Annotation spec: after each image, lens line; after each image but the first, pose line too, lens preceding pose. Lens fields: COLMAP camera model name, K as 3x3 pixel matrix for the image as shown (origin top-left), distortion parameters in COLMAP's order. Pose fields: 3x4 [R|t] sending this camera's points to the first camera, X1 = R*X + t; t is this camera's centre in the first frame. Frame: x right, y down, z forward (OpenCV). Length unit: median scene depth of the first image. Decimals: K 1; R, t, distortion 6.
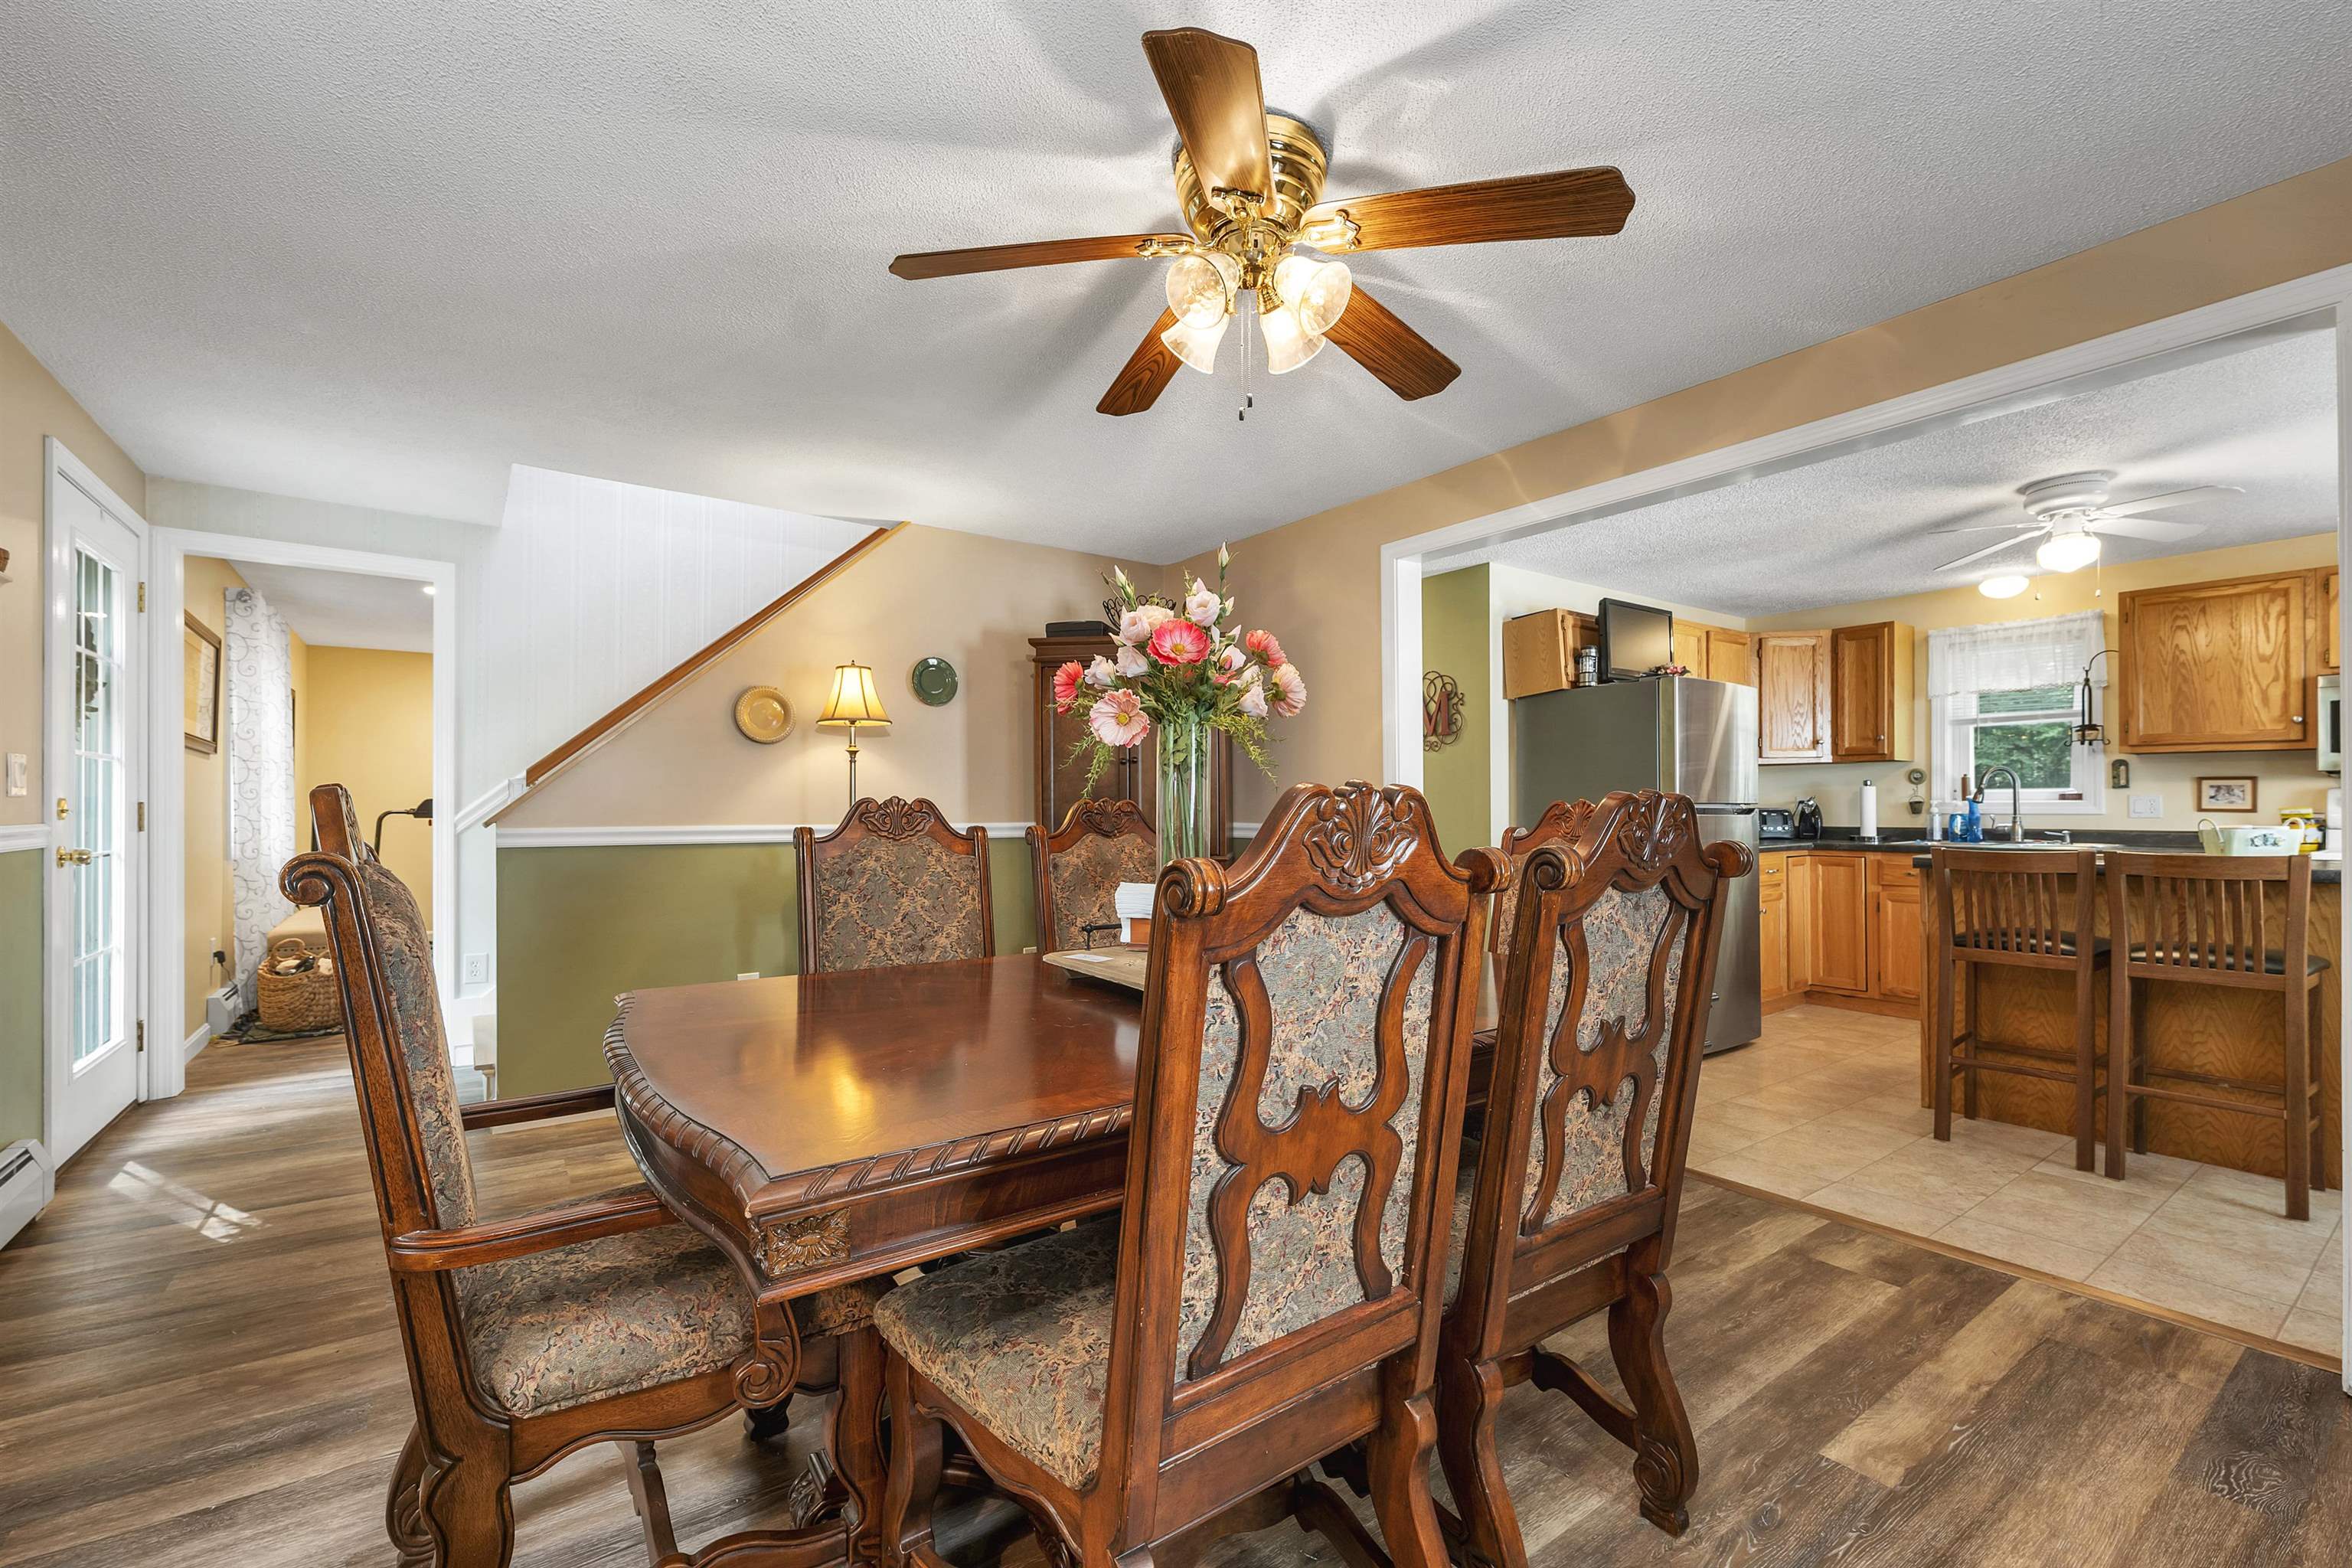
lens RADIAL K [[996.8, 0, 1141.1], [0, 996.8, 804.8], [0, 0, 1]] dist [-0.000531, -0.000242]
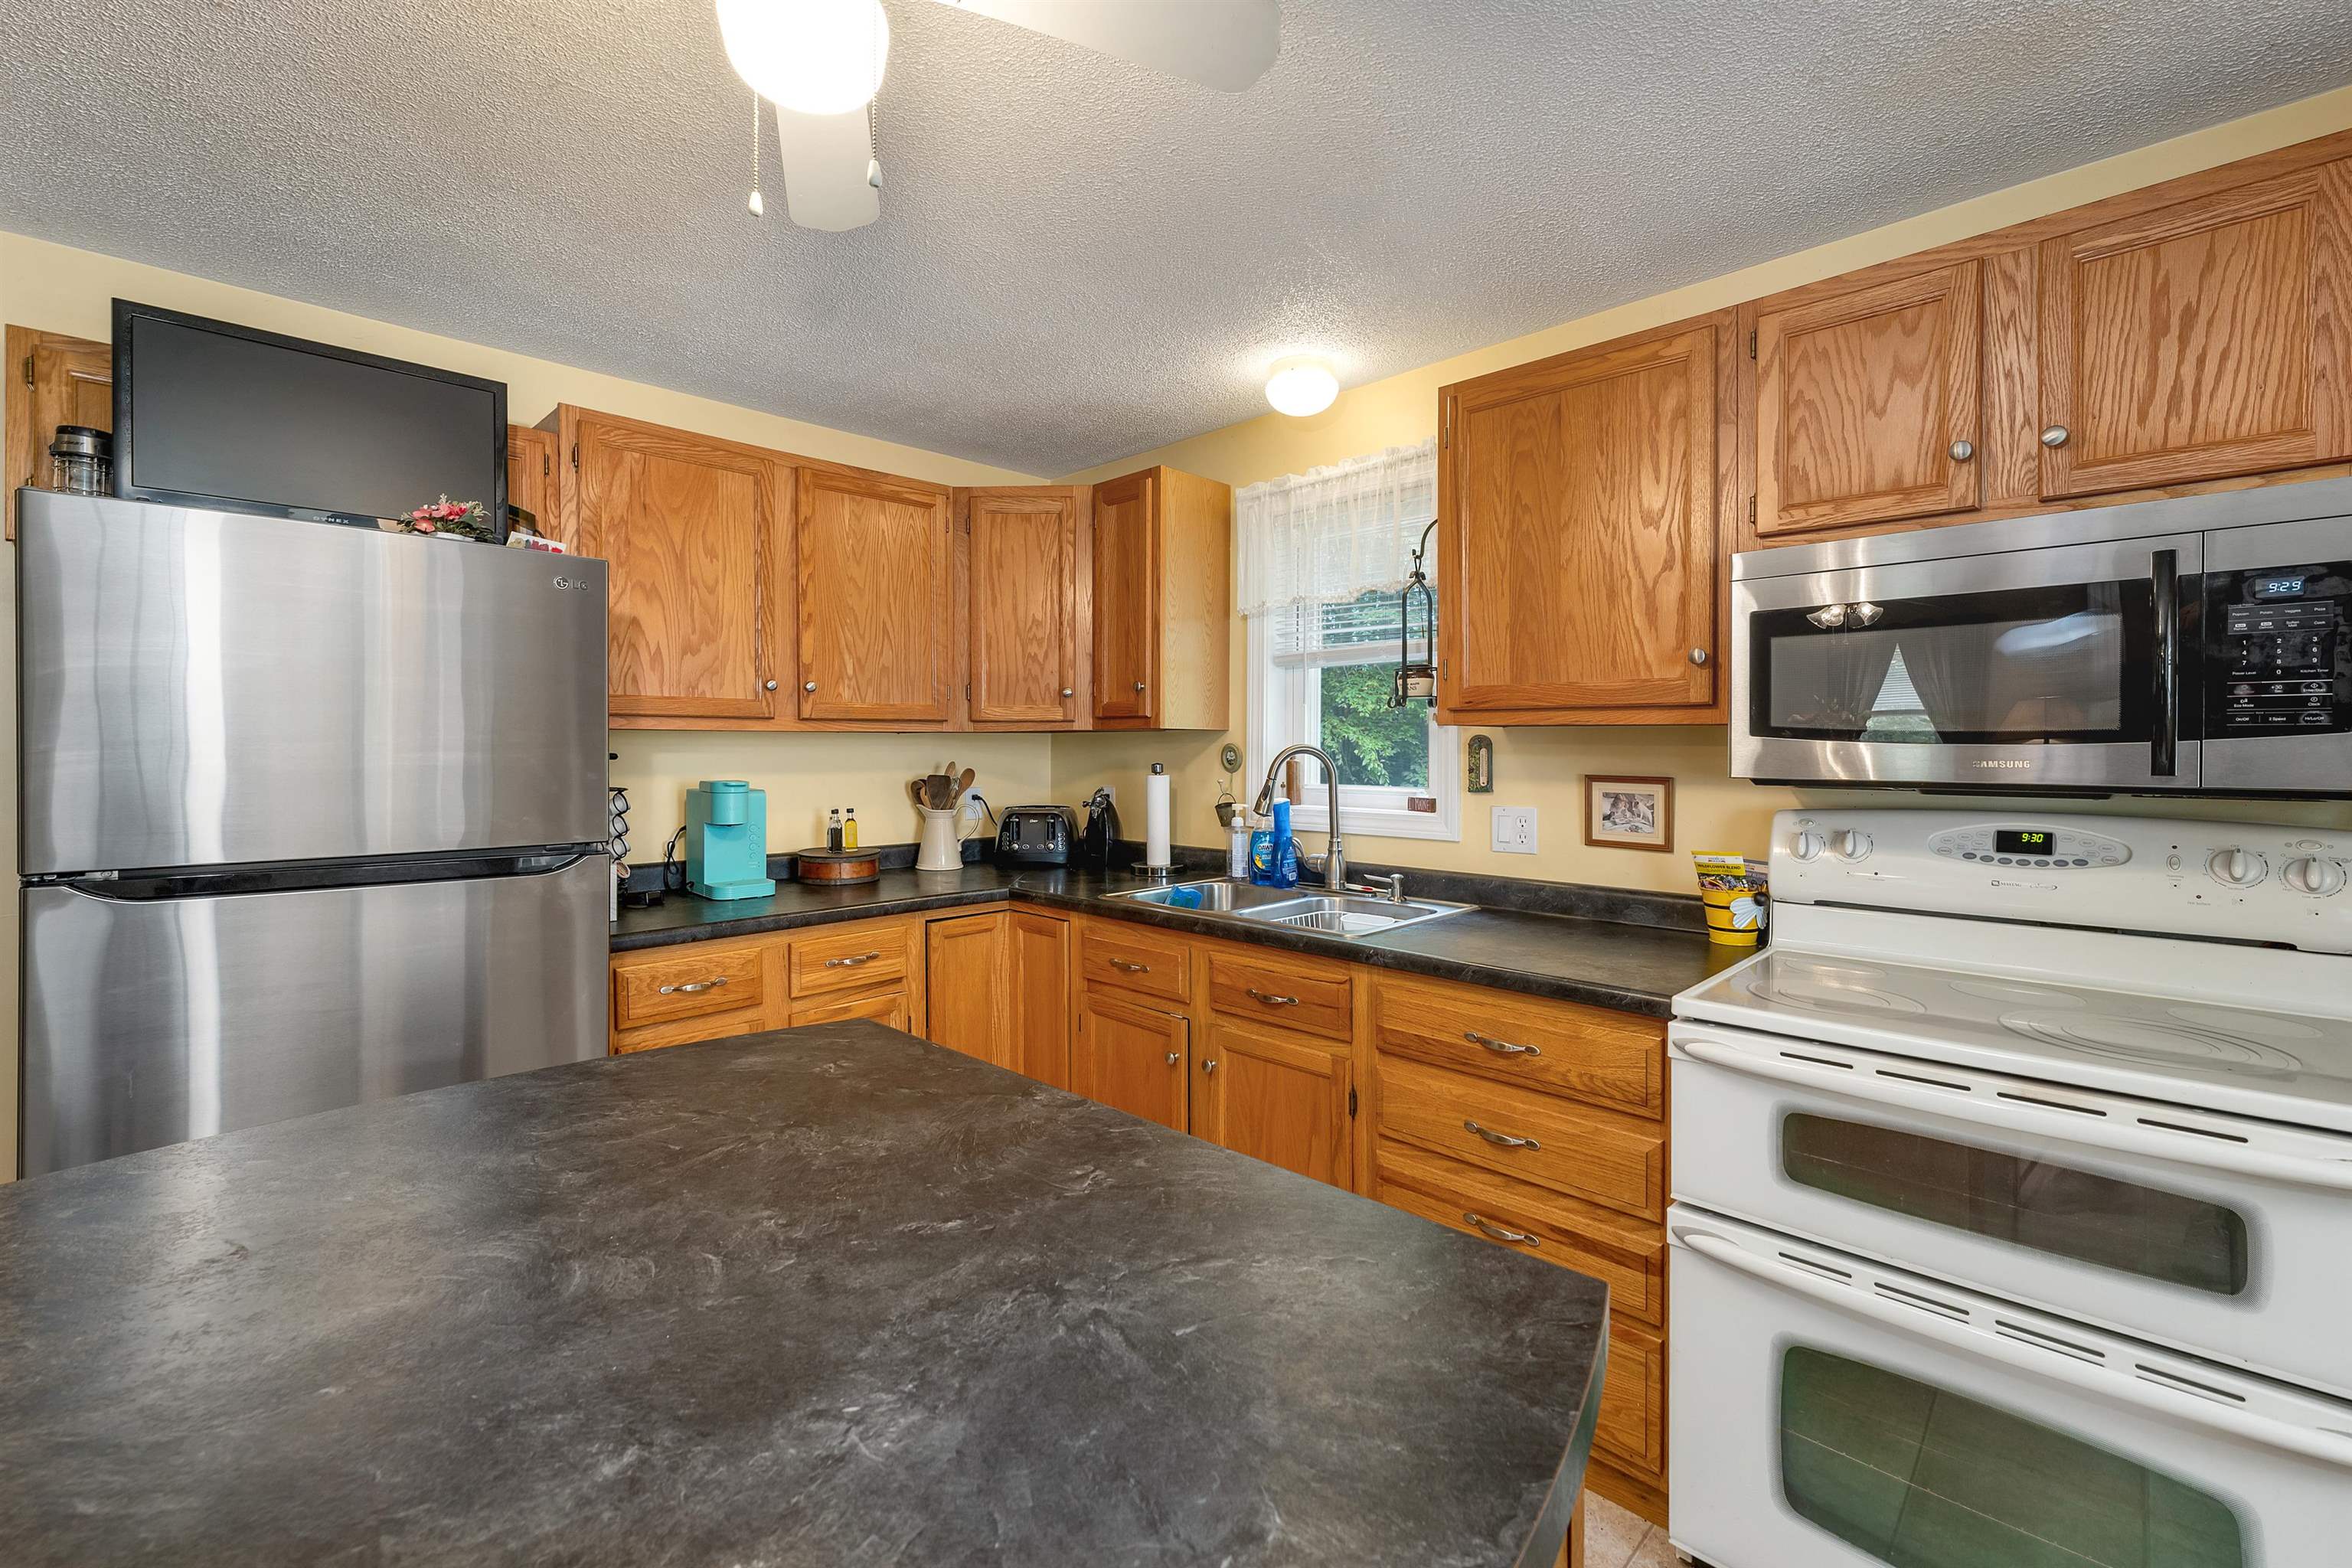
lens RADIAL K [[989.2, 0, 1172.7], [0, 989.2, 753.5], [0, 0, 1]] dist [0.000379, 0.000080]
pose [[0.984290, 0.003598, 0.176521, 0.724054], [-0.005036, 0.999958, 0.007697, -0.038634], [-0.176486, -0.008465, 0.984267, 0.519536]]
